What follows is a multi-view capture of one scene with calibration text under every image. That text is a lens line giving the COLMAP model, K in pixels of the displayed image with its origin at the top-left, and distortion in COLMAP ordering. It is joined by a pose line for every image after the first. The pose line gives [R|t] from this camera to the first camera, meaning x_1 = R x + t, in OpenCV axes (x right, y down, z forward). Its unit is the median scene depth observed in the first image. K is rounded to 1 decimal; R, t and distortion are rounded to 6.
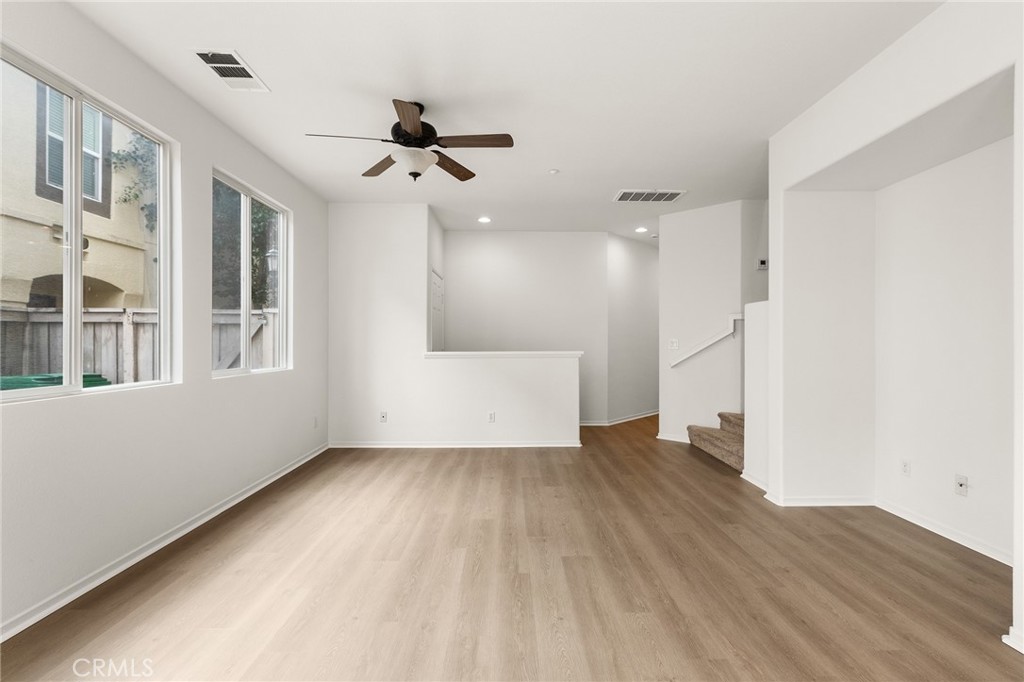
lens RADIAL K [[453.7, 0, 512.0], [0, 453.7, 341.0], [0, 0, 1]] dist [-0.001899, 0.000001]
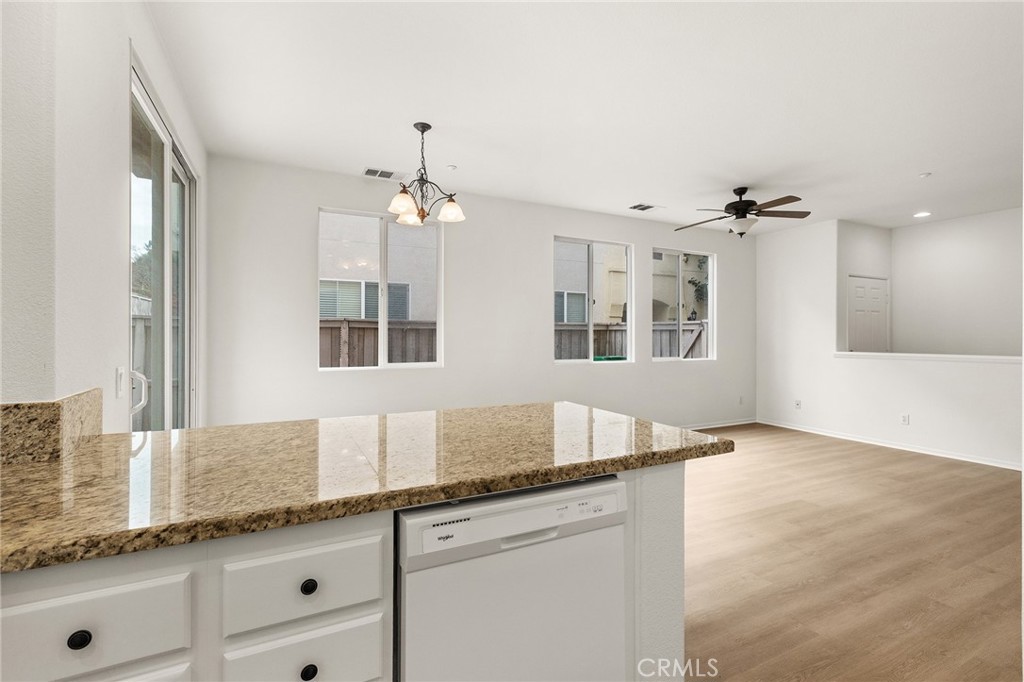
lens RADIAL K [[462.8, 0, 512.0], [0, 462.8, 341.0], [0, 0, 1]] dist [0.012740, 0.000129]
pose [[0.422103, 0.012070, -0.906467, 0.604870], [-0.001752, 0.999920, 0.012498, -0.017722], [0.906546, -0.003687, 0.422091, -0.244652]]
